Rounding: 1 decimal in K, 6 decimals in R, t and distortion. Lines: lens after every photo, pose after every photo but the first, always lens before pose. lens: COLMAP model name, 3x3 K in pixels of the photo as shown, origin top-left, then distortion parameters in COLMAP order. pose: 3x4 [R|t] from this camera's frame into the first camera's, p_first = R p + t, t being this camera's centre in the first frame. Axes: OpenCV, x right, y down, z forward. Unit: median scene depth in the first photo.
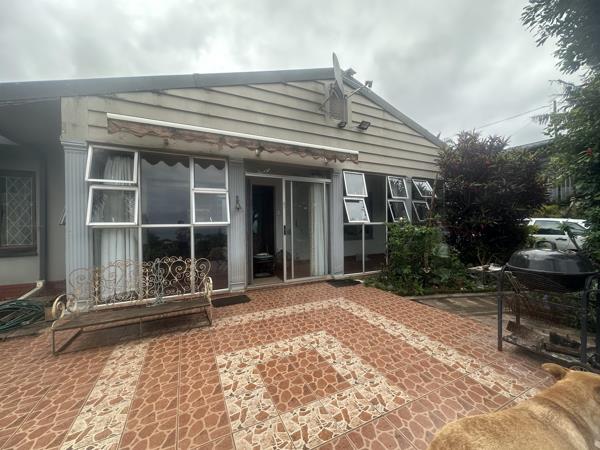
lens RADIAL K [[238.1, 0, 298.7], [0, 238.1, 226.2], [0, 0, 1]] dist [-0.010219, 0.000966]
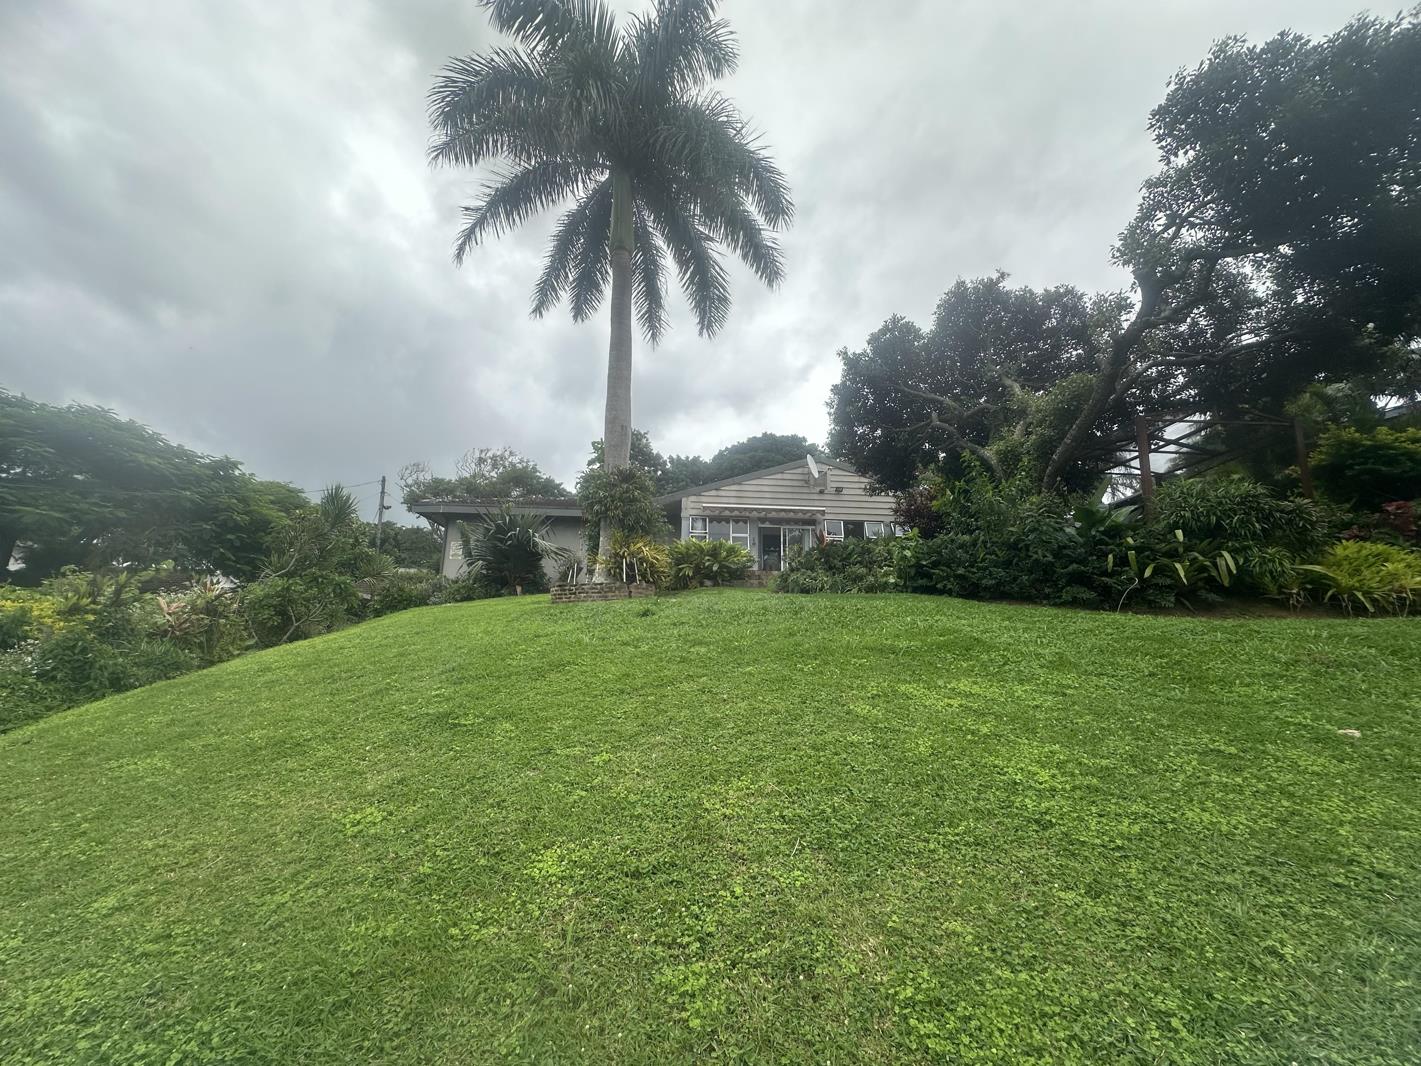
lens RADIAL K [[564.0, 0, 709.4], [0, 564.0, 533.6], [0, 0, 1]] dist [-0.010219, 0.000966]
pose [[0.932773, -0.071748, -0.353252, 0.942687], [-0.022510, 0.966484, -0.255739, 0.948292], [0.359761, 0.246498, 0.899895, -2.985258]]
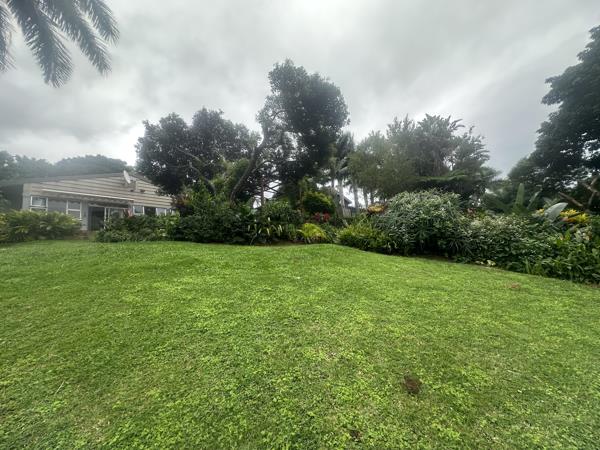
lens RADIAL K [[238.1, 0, 302.0], [0, 238.1, 224.3], [0, 0, 1]] dist [-0.010219, 0.000966]
pose [[0.901186, -0.030911, 0.432329, 0.988743], [0.119909, 0.976304, -0.180145, 0.952721], [-0.416516, 0.214184, 0.883538, -2.969418]]
